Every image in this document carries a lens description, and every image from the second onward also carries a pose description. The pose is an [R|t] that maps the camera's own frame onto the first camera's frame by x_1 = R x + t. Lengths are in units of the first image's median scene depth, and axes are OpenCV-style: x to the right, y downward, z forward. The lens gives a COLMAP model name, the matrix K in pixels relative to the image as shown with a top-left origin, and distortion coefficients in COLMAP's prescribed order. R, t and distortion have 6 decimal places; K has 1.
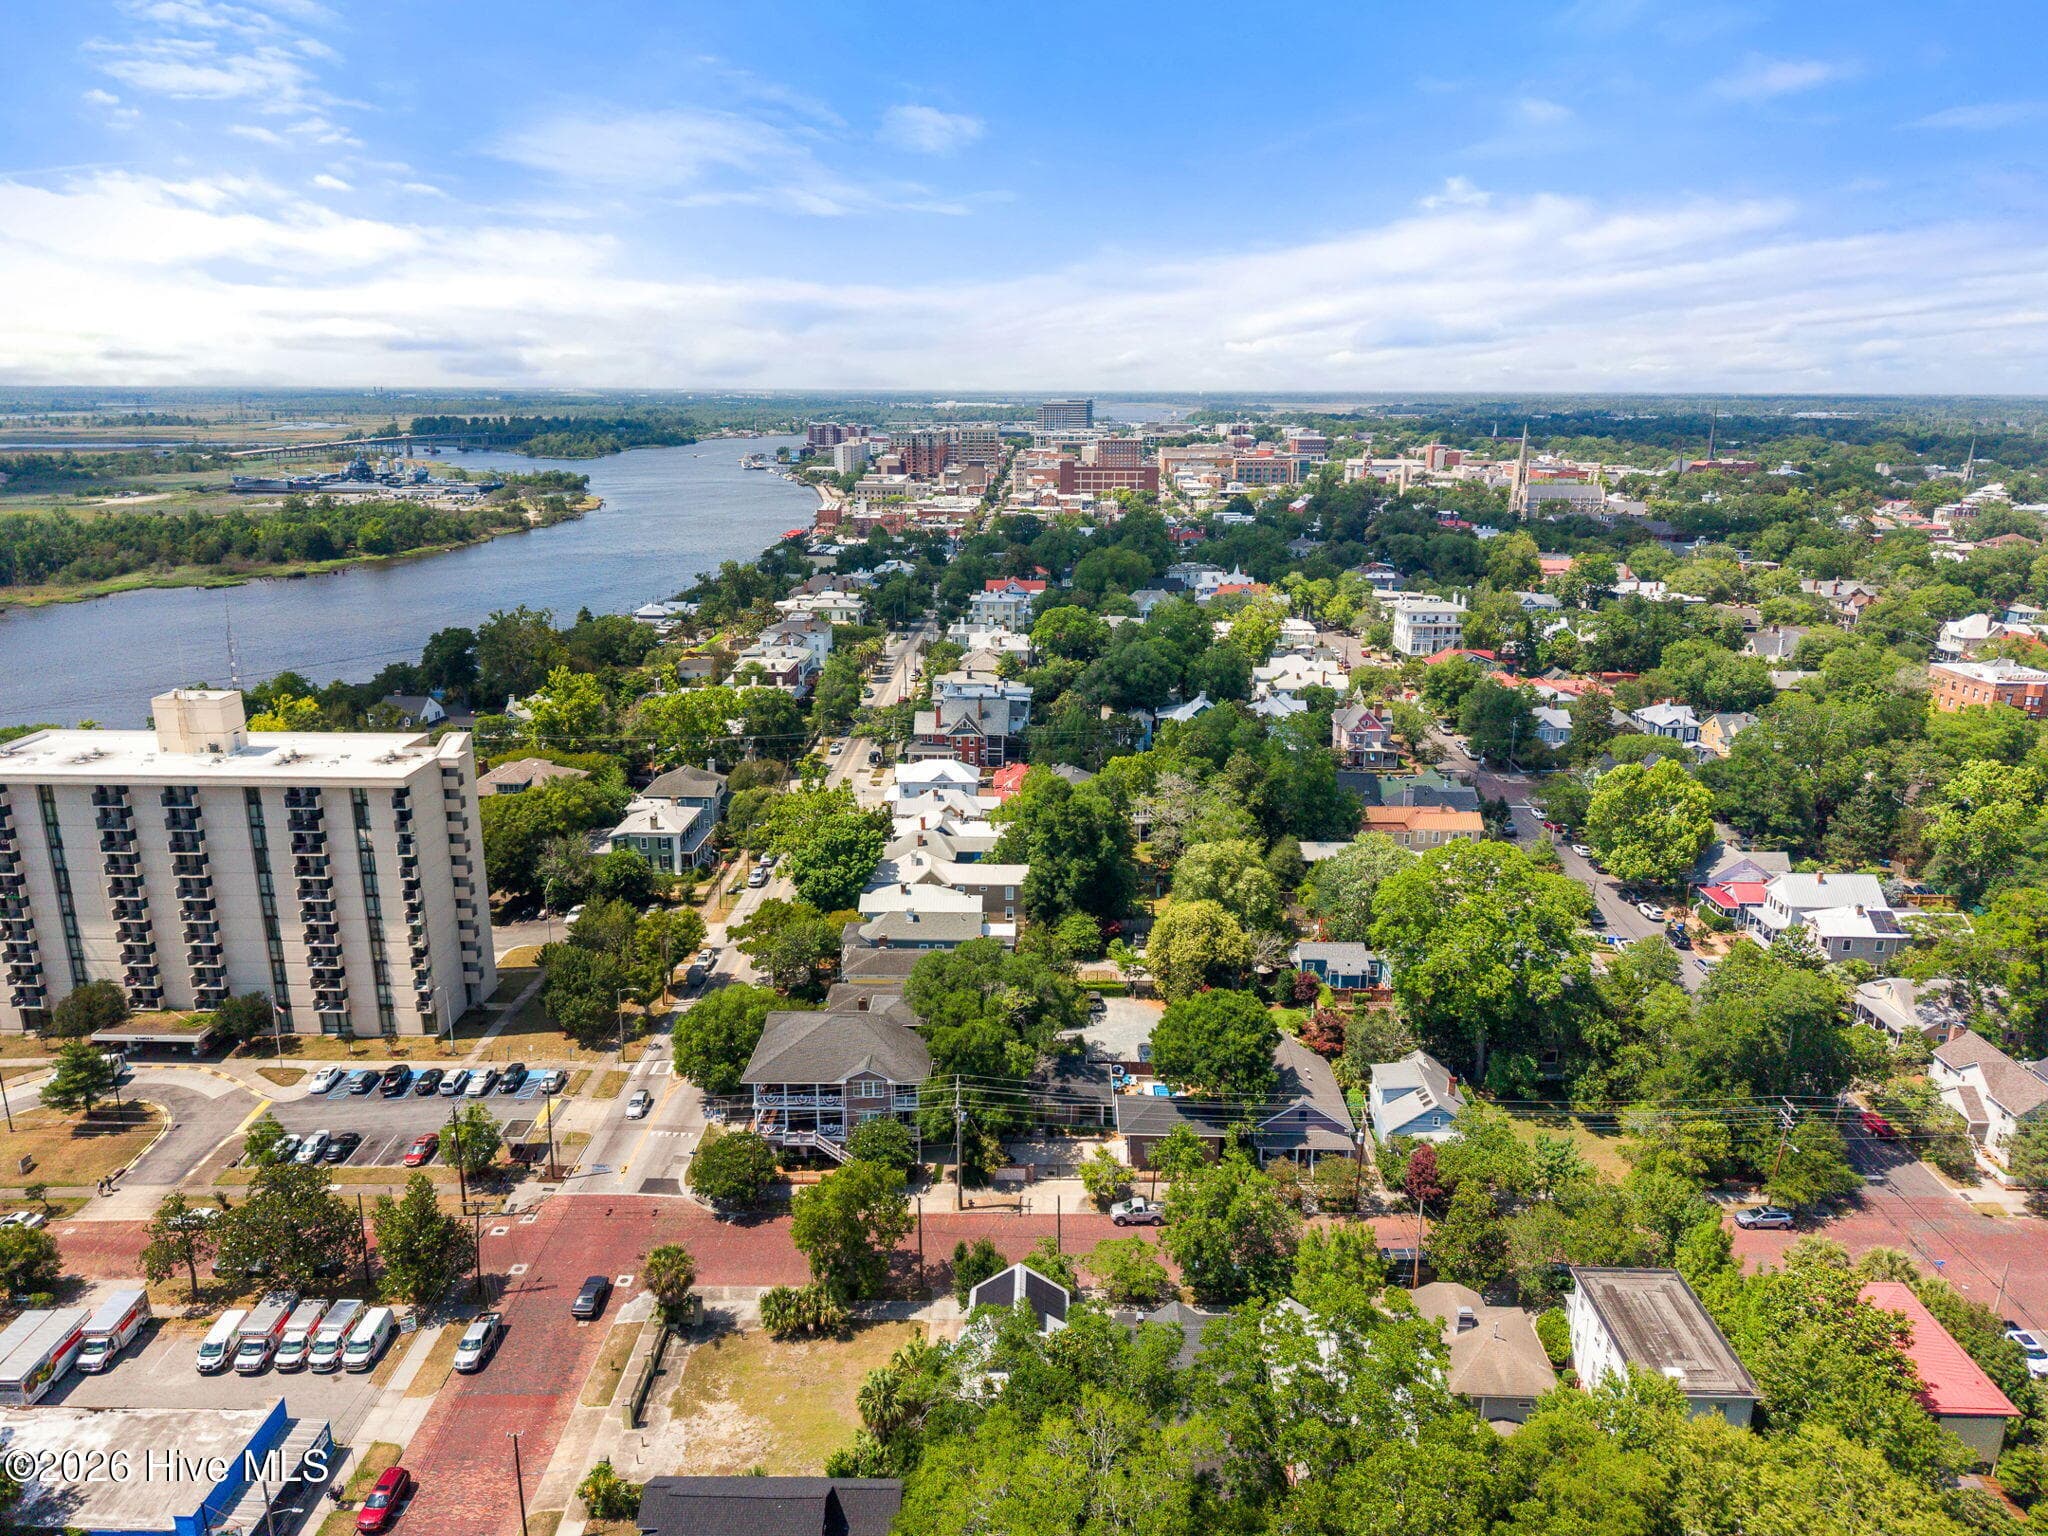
lens RADIAL K [[1377.4, 0, 1034.3], [0, 1377.4, 780.8], [0, 0, 1]] dist [0.038081, -0.048231]
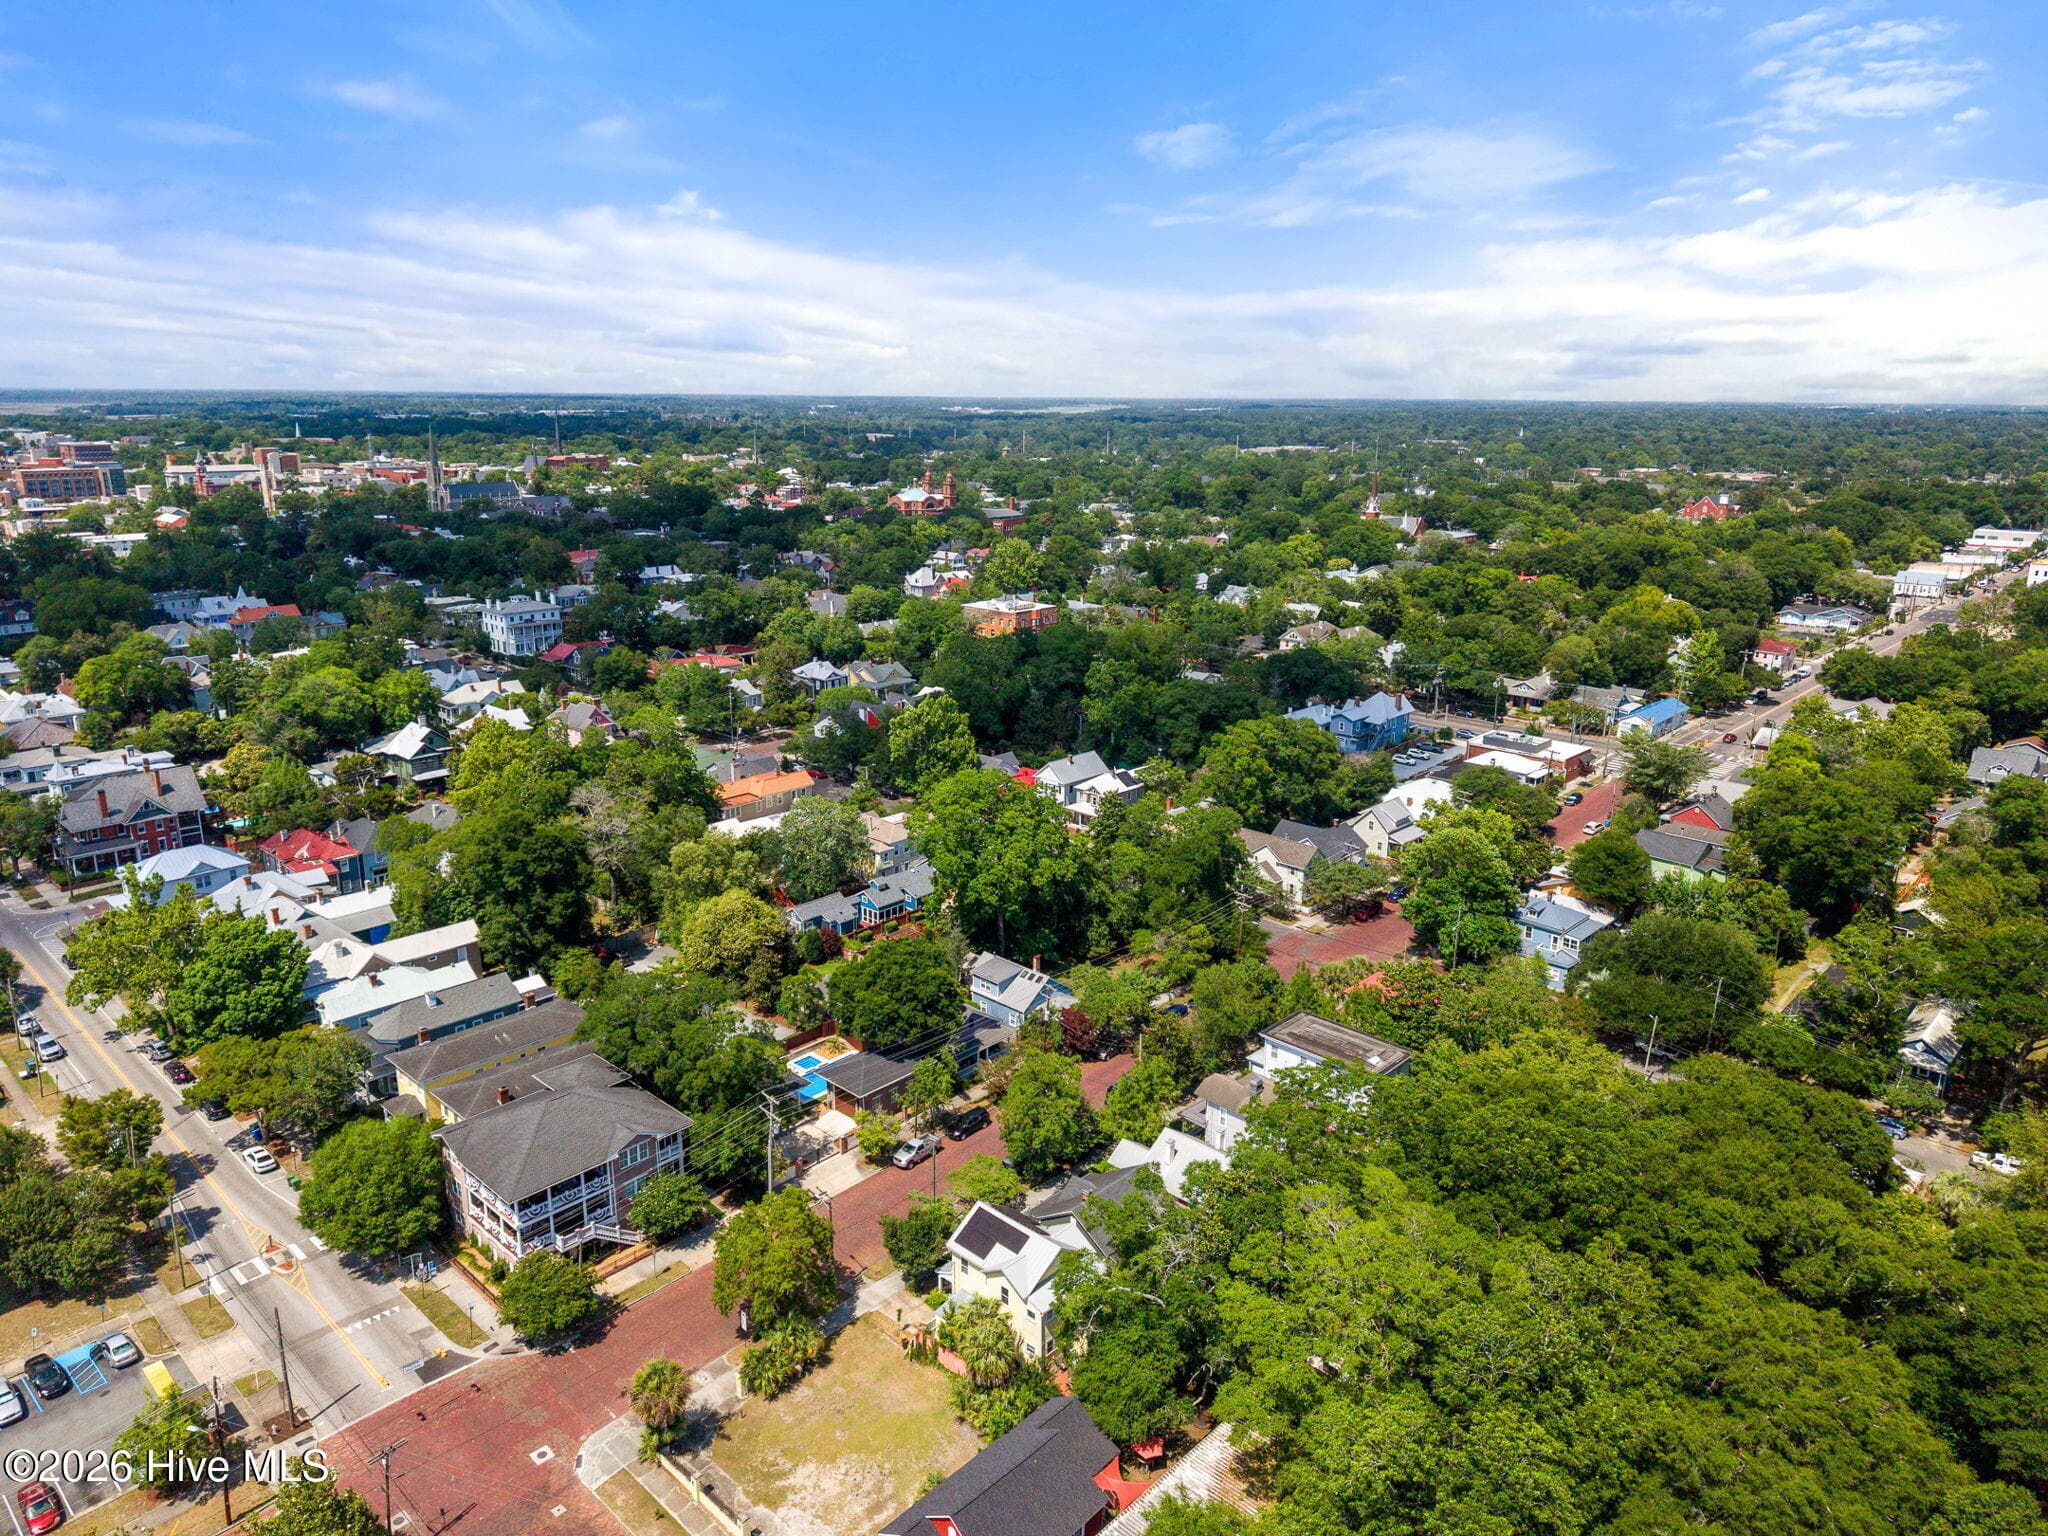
lens RADIAL K [[1377.4, 0, 1034.3], [0, 1377.4, 780.8], [0, 0, 1]] dist [0.038081, -0.048231]
pose [[0.666000, -0.201721, 0.718159, -0.477222], [0.200196, 0.975758, 0.088421, -0.039369], [-0.718586, 0.084884, 0.690238, 0.134049]]
